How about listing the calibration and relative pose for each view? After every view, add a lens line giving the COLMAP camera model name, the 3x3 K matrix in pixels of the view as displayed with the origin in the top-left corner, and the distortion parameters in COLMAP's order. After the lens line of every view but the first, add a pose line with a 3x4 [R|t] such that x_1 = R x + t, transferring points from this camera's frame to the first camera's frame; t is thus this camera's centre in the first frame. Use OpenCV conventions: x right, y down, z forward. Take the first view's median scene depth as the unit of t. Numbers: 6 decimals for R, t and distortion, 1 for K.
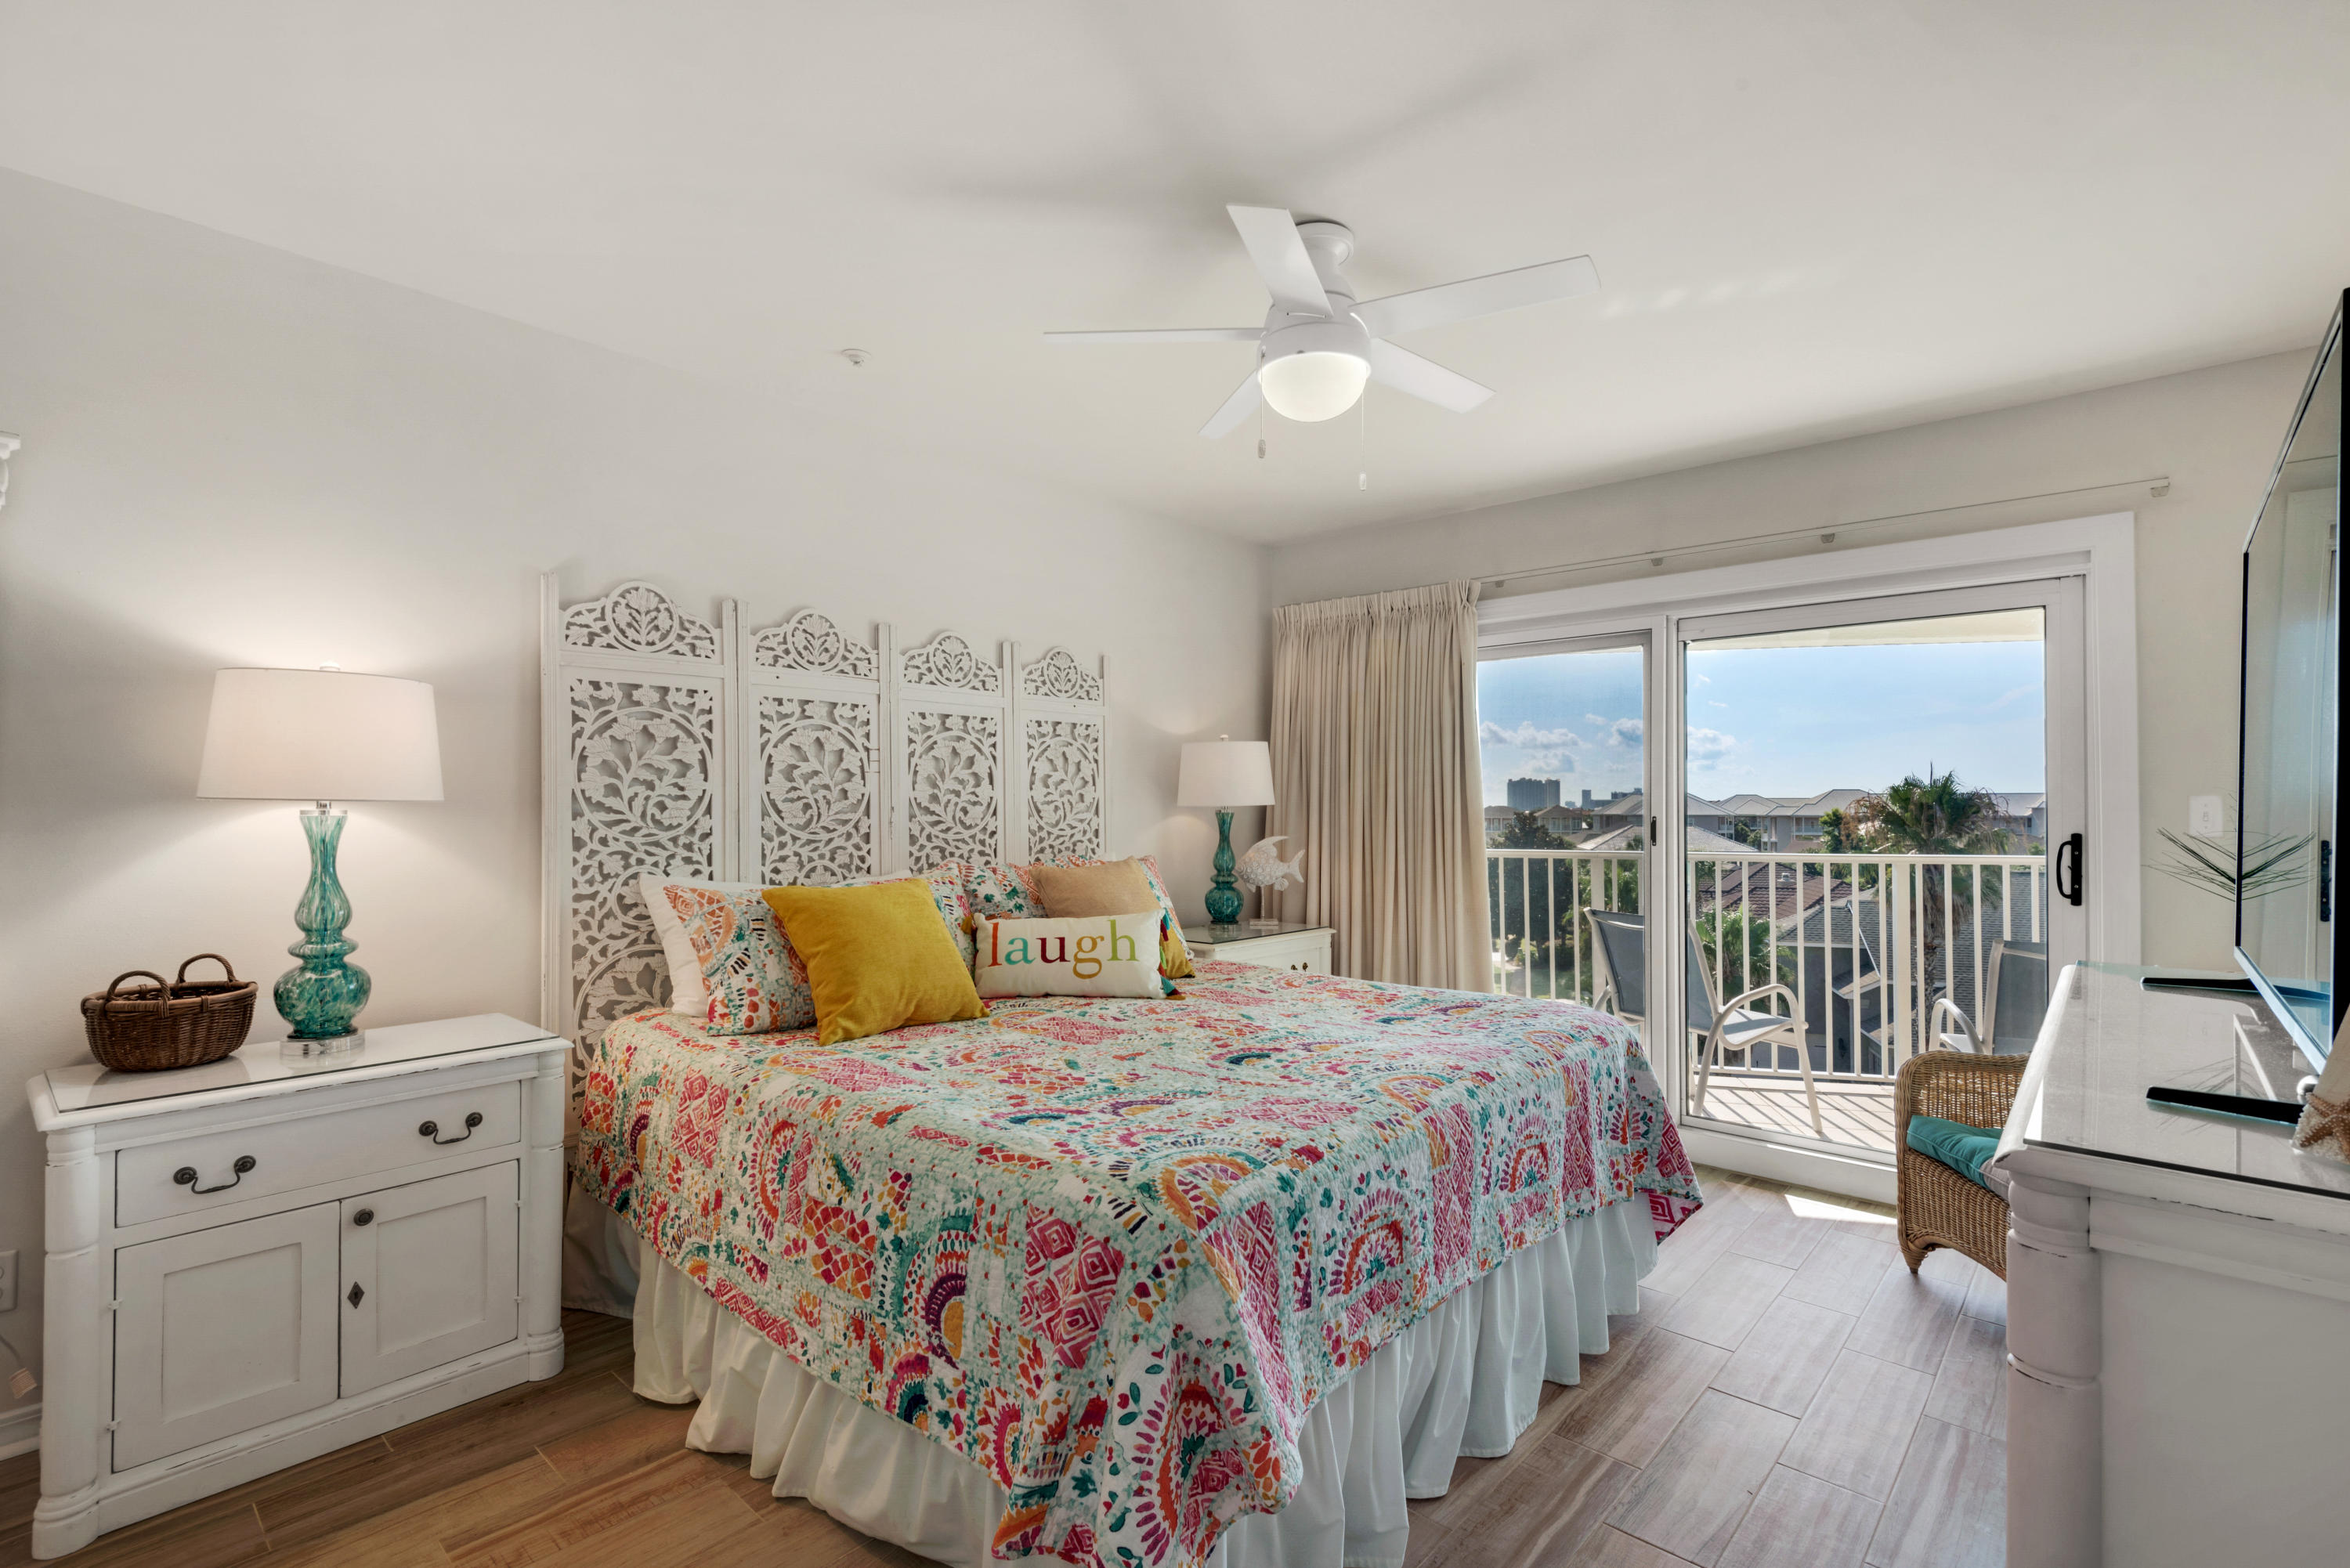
lens RADIAL K [[1071.1, 0, 1158.7], [0, 1071.1, 804.4], [0, 0, 1]] dist [0.016923, -0.003057]
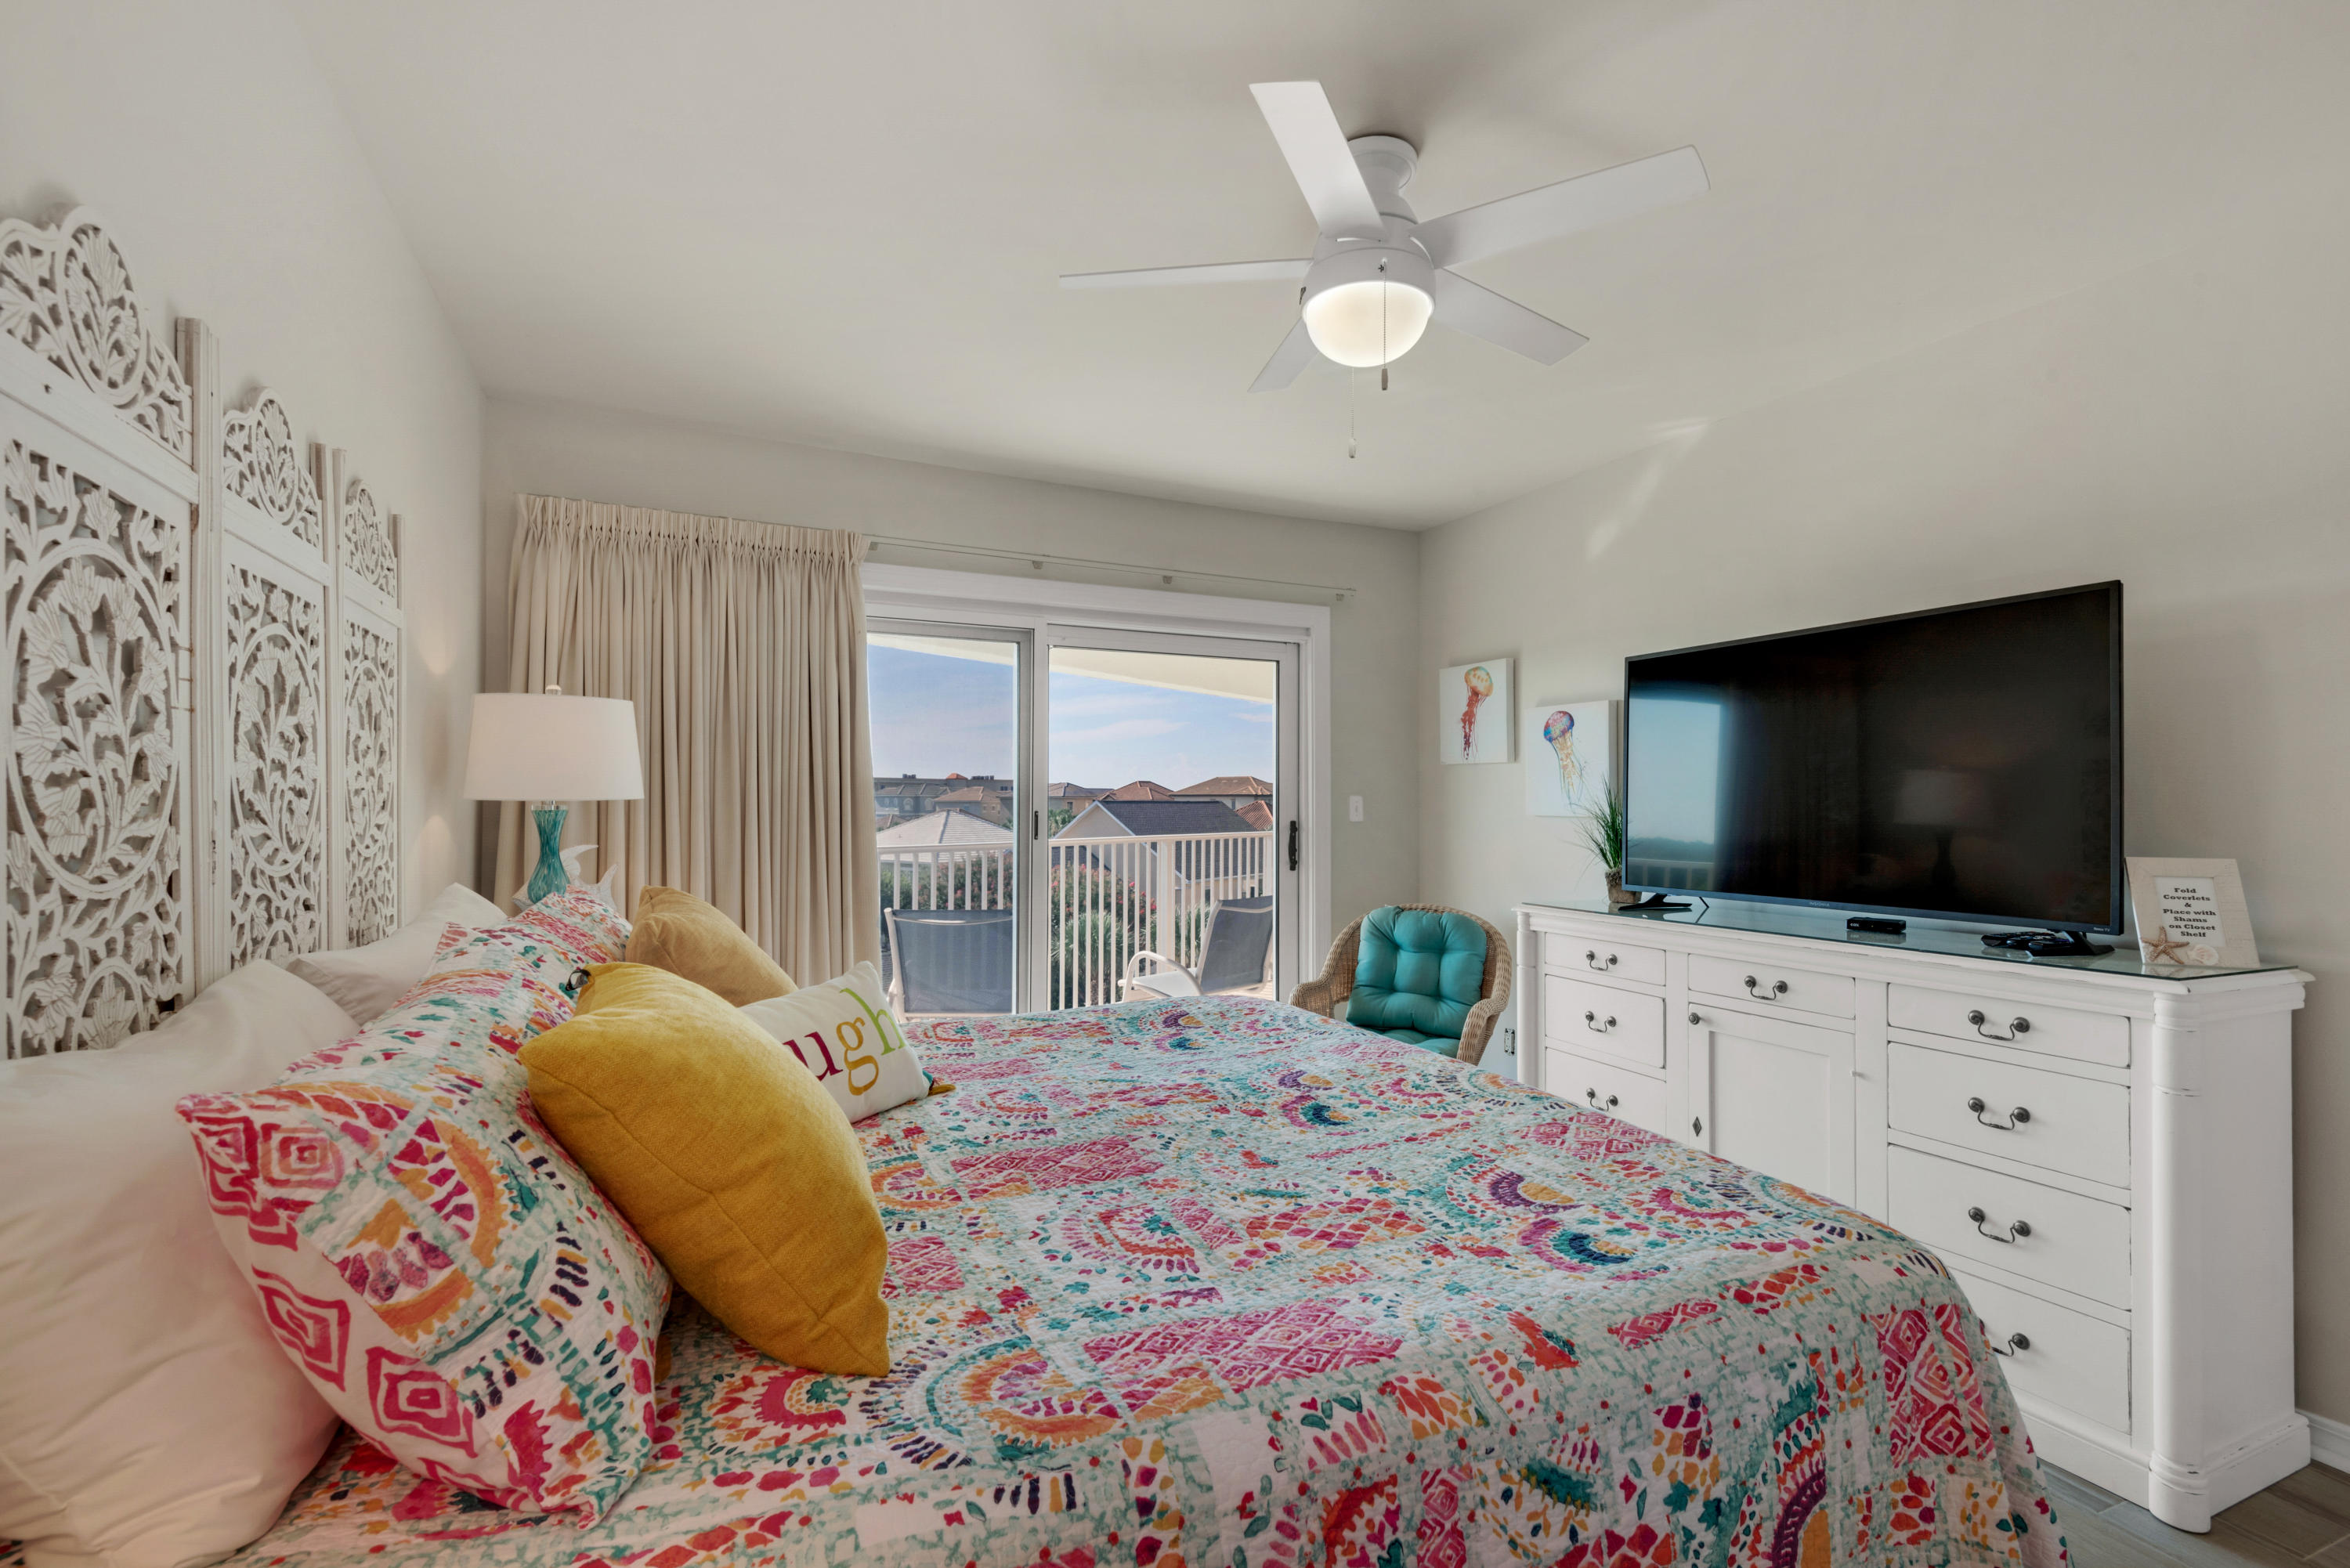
lens RADIAL K [[1071.1, 0, 1176.8], [0, 1071.1, 803.3], [0, 0, 1]] dist [0.016923, -0.003057]
pose [[0.388822, 0.001409, 0.921312, -0.551038], [-0.010045, 0.999946, 0.002710, -0.001473], [-0.921258, -0.010308, 0.388815, 0.610512]]
